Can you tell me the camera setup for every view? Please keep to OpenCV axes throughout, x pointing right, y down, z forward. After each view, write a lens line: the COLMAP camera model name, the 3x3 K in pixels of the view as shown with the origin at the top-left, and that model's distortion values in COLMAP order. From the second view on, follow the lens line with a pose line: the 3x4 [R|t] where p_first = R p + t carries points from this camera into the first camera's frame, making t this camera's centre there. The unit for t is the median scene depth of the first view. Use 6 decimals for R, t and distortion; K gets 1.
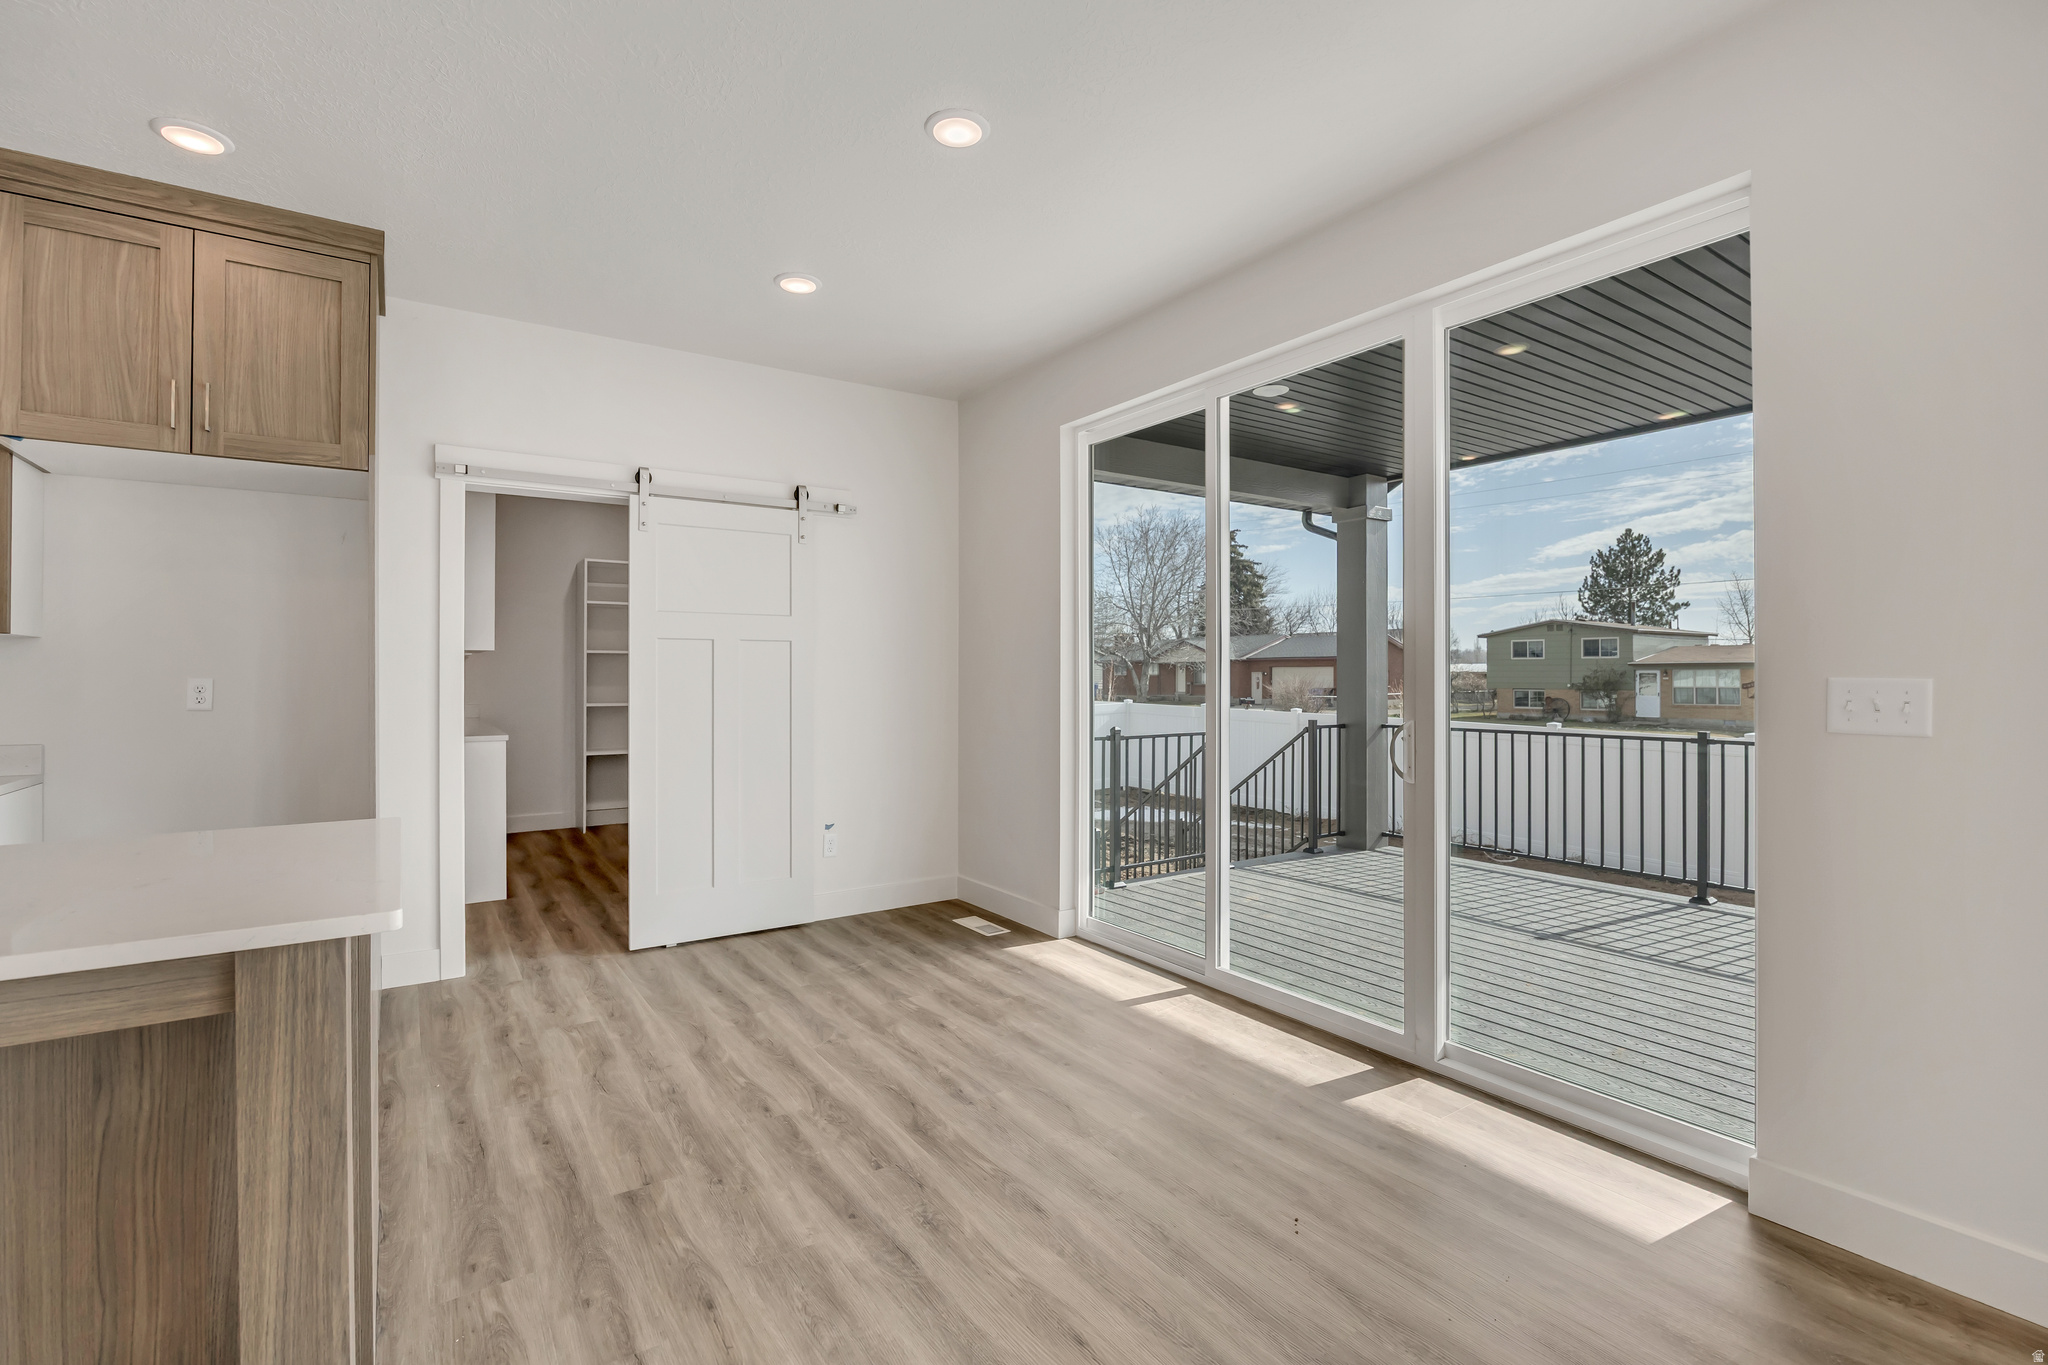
lens RADIAL K [[917.7, 0, 1016.6], [0, 917.7, 672.2], [0, 0, 1]] dist [-0.011576, -0.000402]
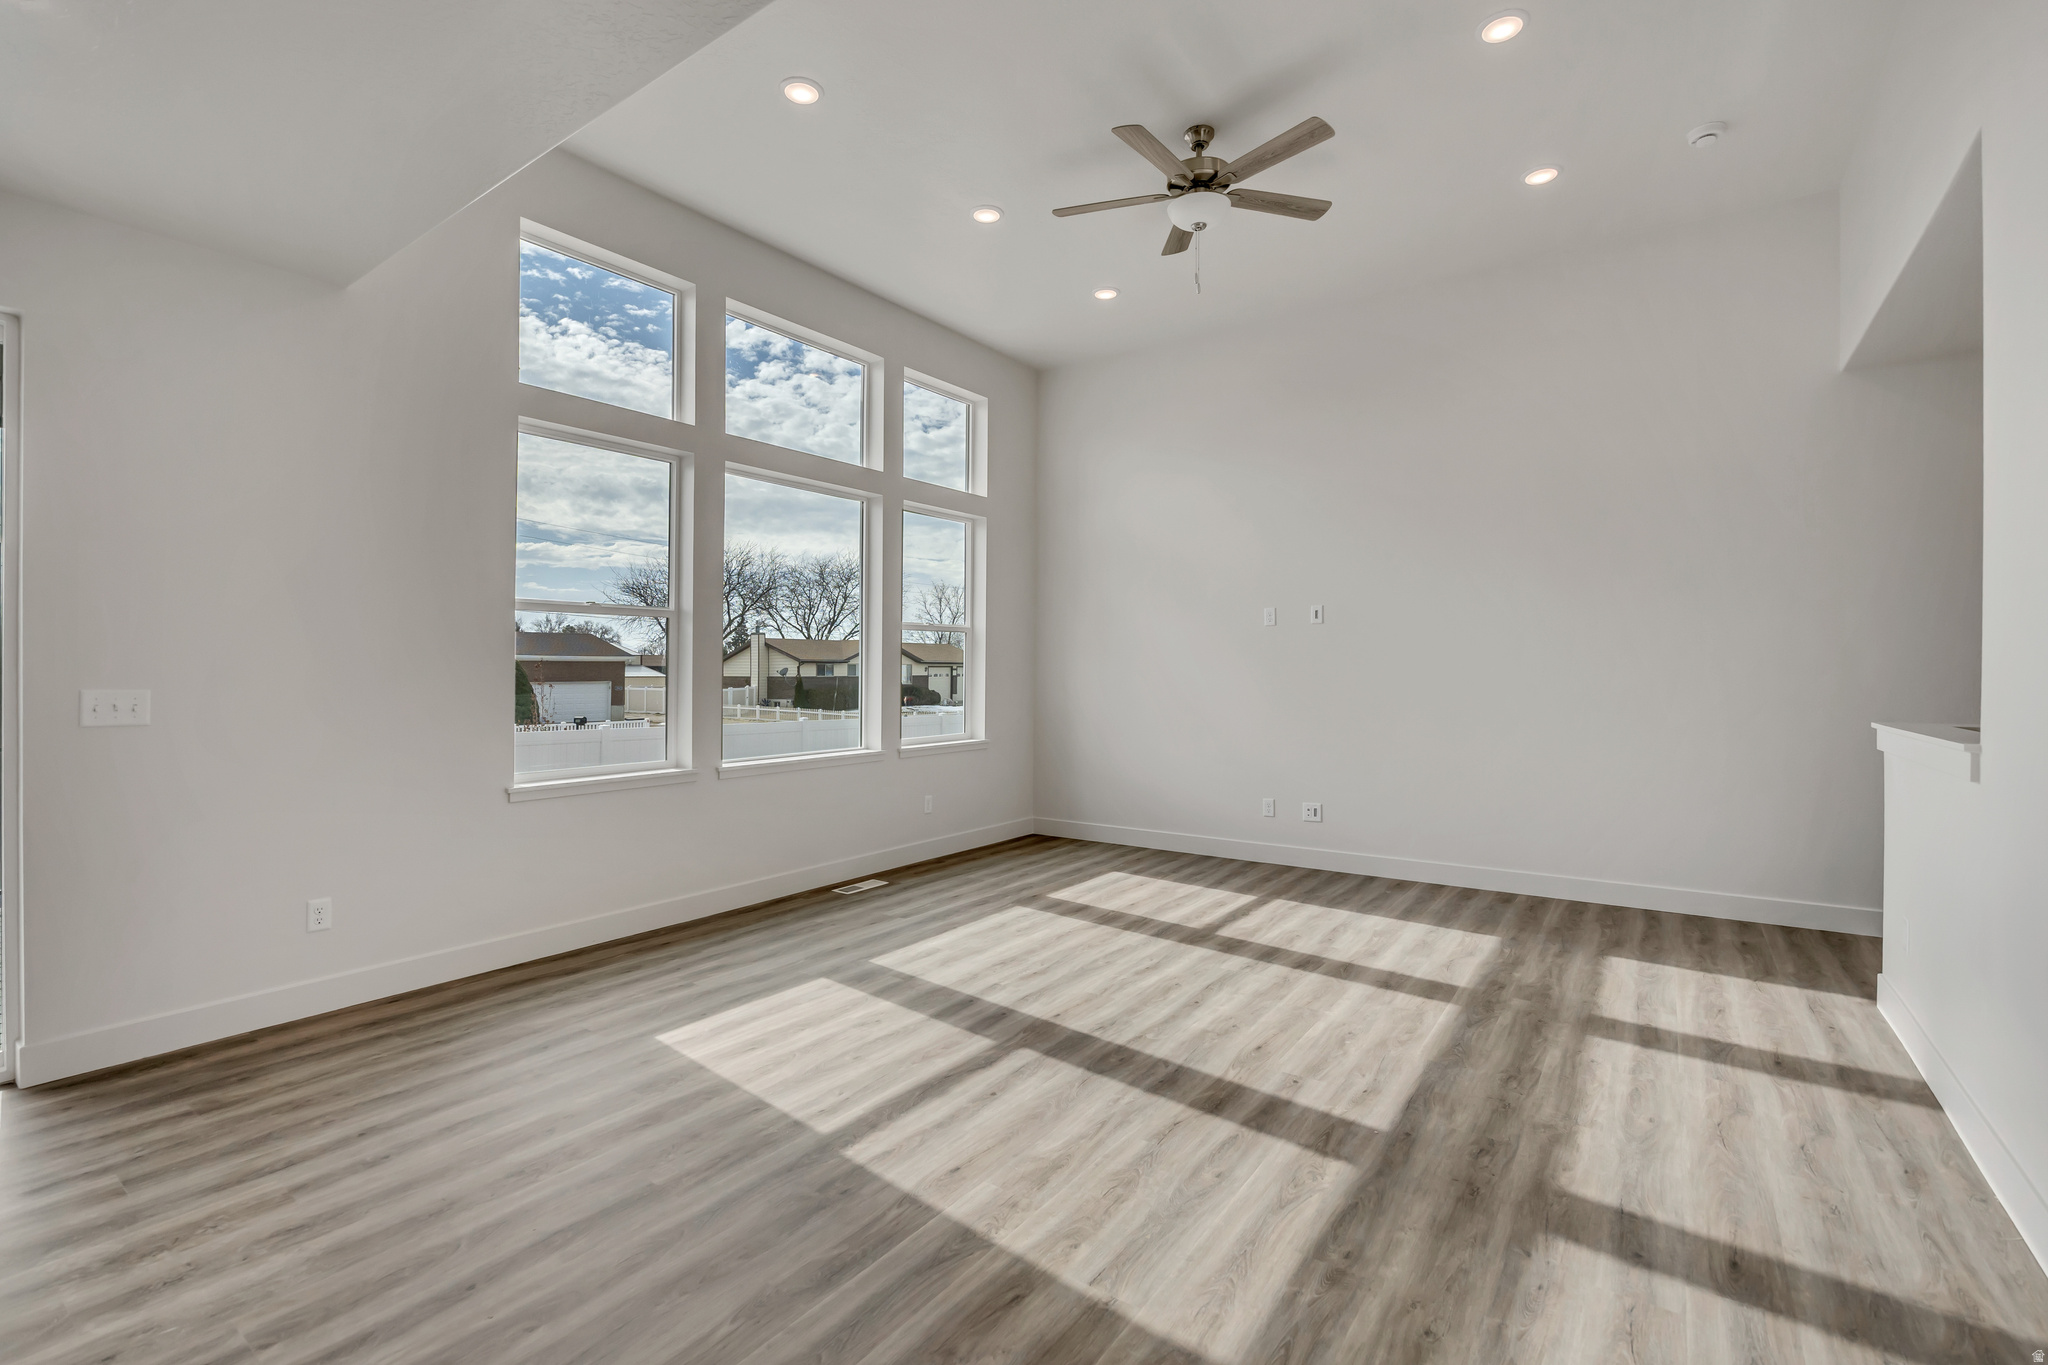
lens RADIAL K [[897.3, 0, 1029.2], [0, 897.3, 672.3], [0, 0, 1]] dist [-0.010521, -0.000004]
pose [[-0.351588, 0.000992, 0.936154, -0.535830], [0.000502, 0.999999, -0.000871, -0.010409], [-0.936155, 0.000163, -0.351589, 0.037812]]
